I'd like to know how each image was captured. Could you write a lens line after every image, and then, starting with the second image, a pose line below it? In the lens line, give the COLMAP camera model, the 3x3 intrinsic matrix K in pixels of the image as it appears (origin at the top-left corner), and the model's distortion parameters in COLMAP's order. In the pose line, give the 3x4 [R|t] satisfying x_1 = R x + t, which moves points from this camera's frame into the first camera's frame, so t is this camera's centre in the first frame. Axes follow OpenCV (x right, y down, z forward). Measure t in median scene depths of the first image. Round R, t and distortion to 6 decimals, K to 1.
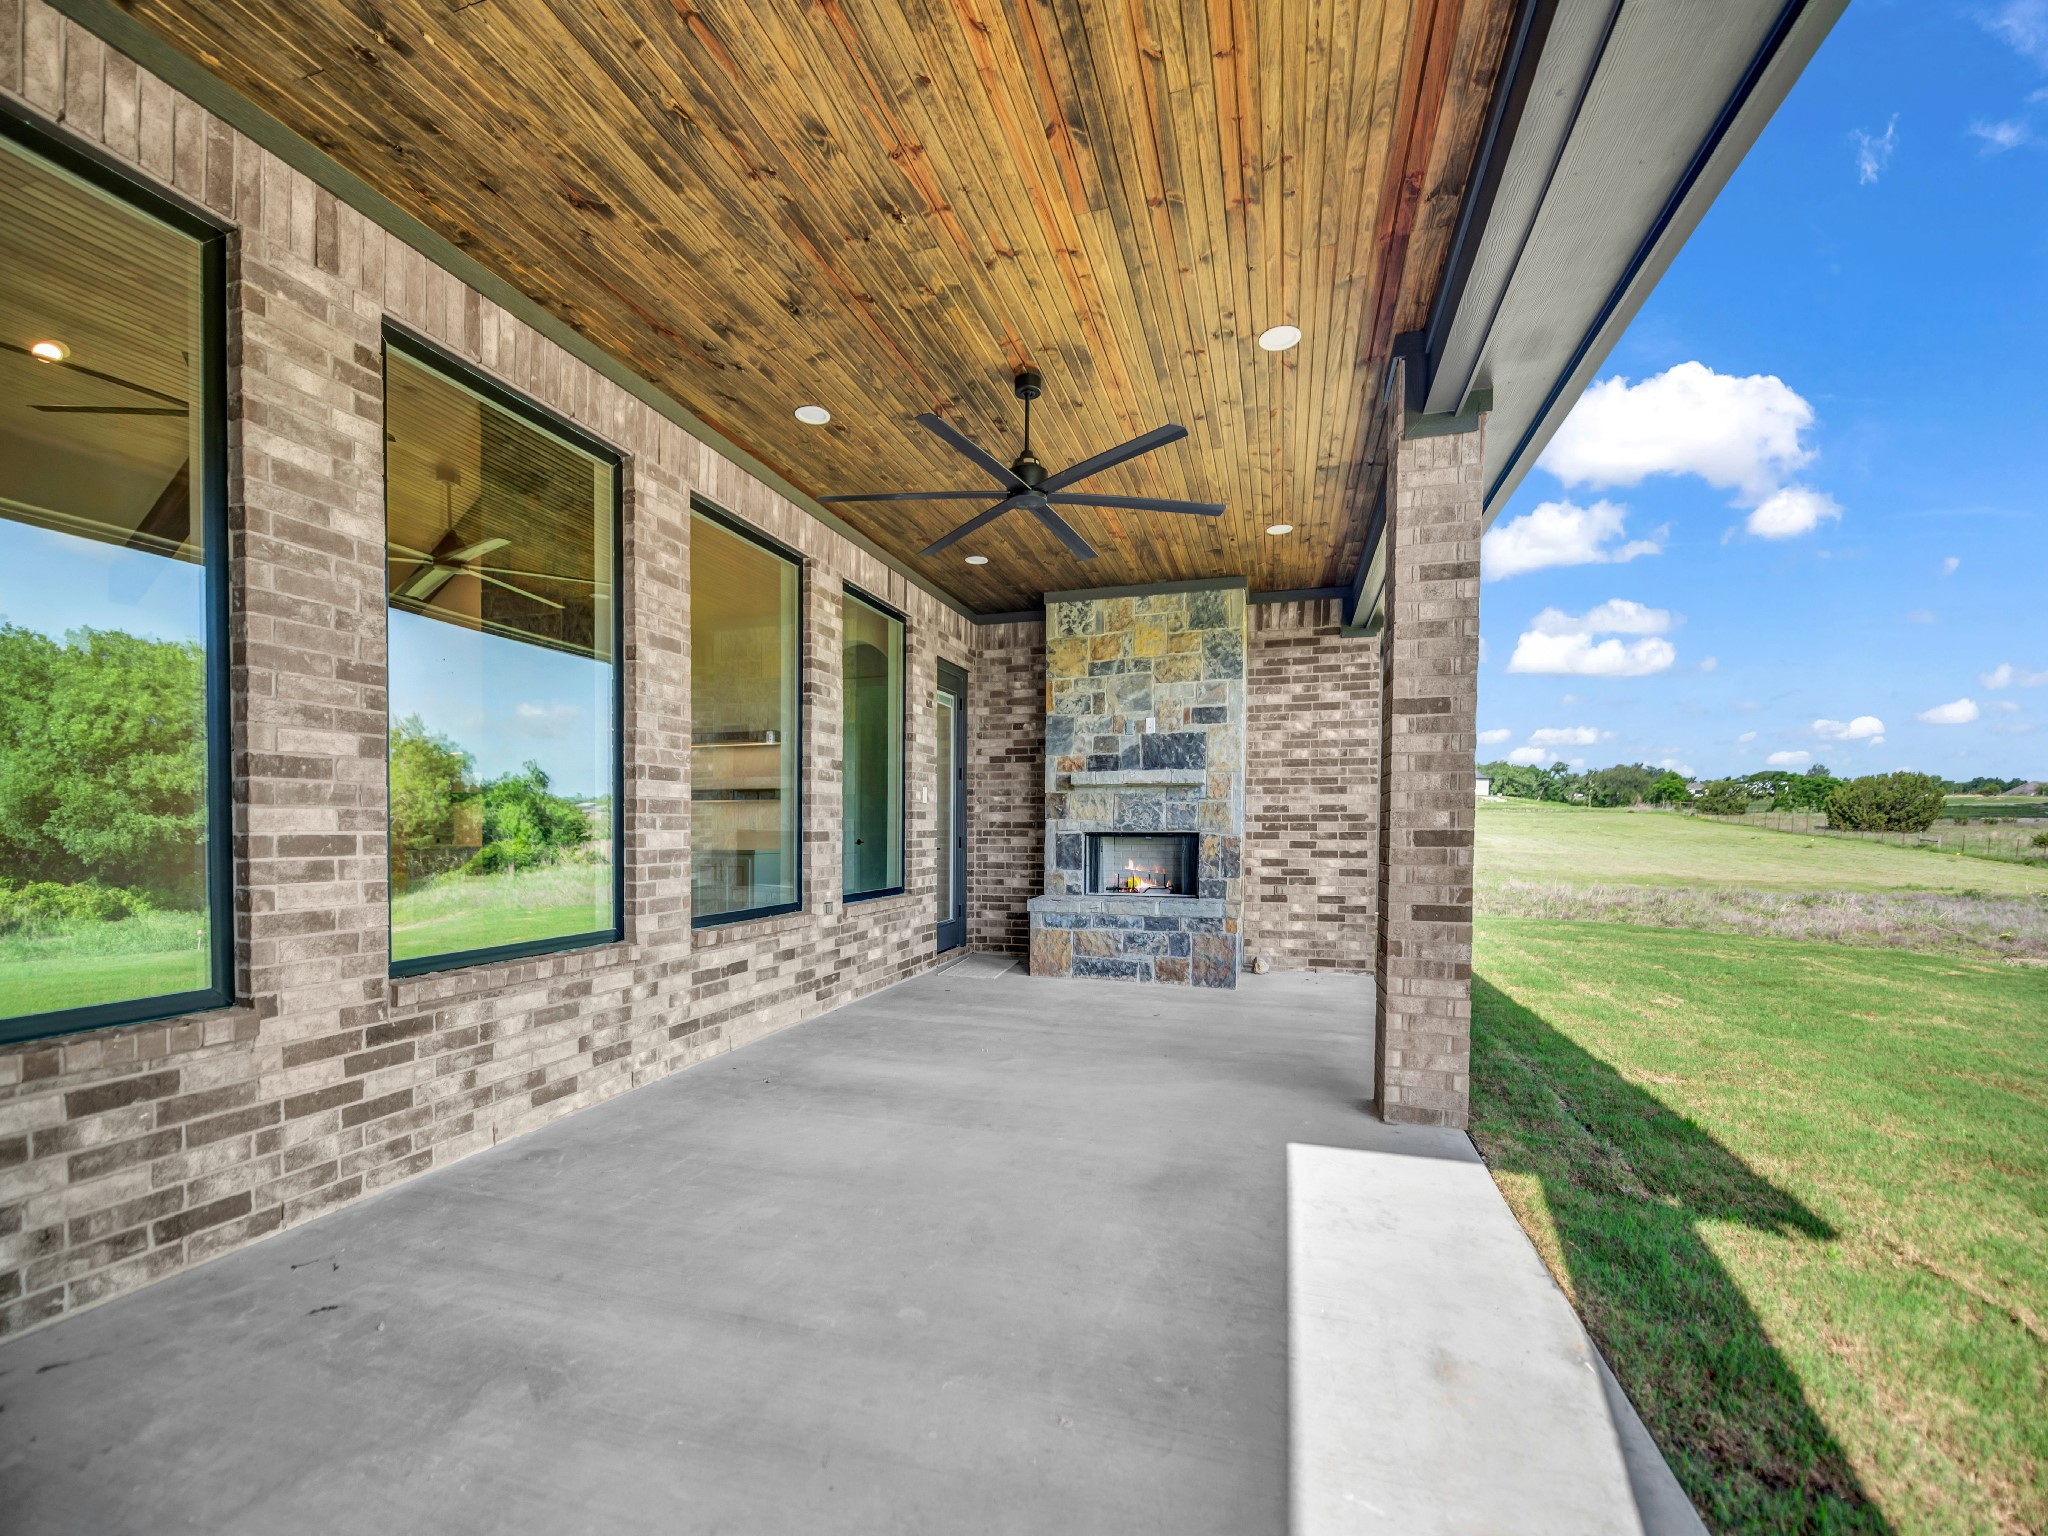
lens RADIAL K [[820.3, 0, 1072.0], [0, 820.3, 862.3], [0, 0, 1]] dist [-0.022519, 0.000572]
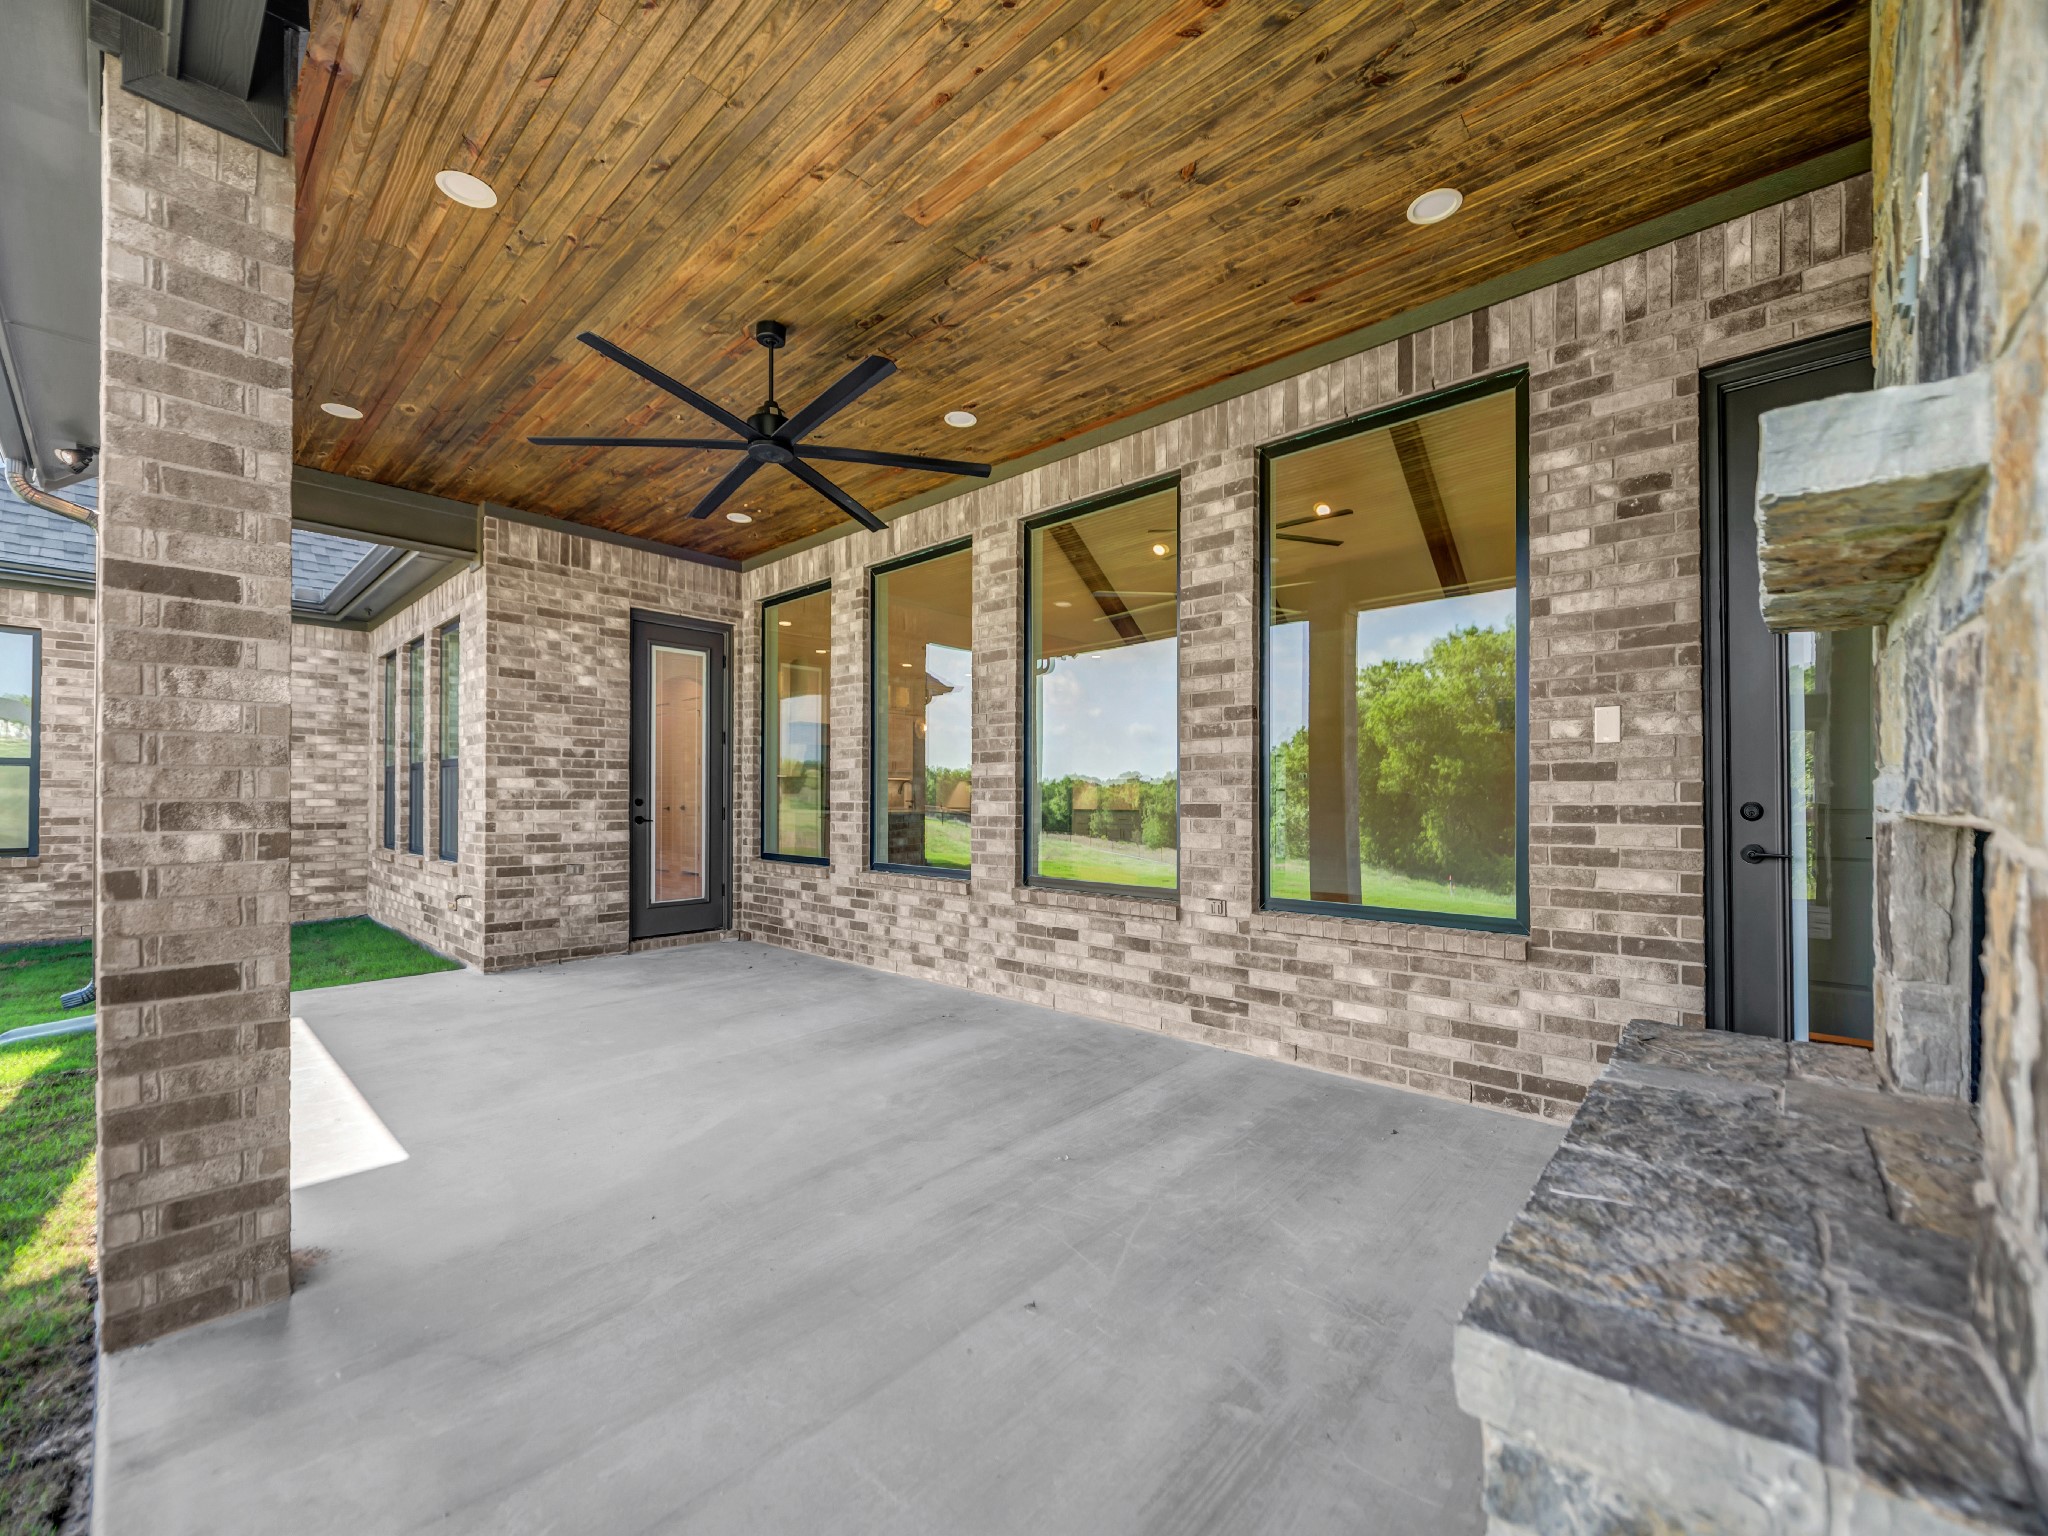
lens RADIAL K [[820.3, 0, 1026.7], [0, 820.3, 782.1], [0, 0, 1]] dist [-0.022519, 0.000572]
pose [[-0.466838, -0.013684, -0.884237, 0.517370], [-0.033800, 0.999426, 0.002378, -0.062452], [0.883697, 0.030998, -0.467032, 1.382811]]
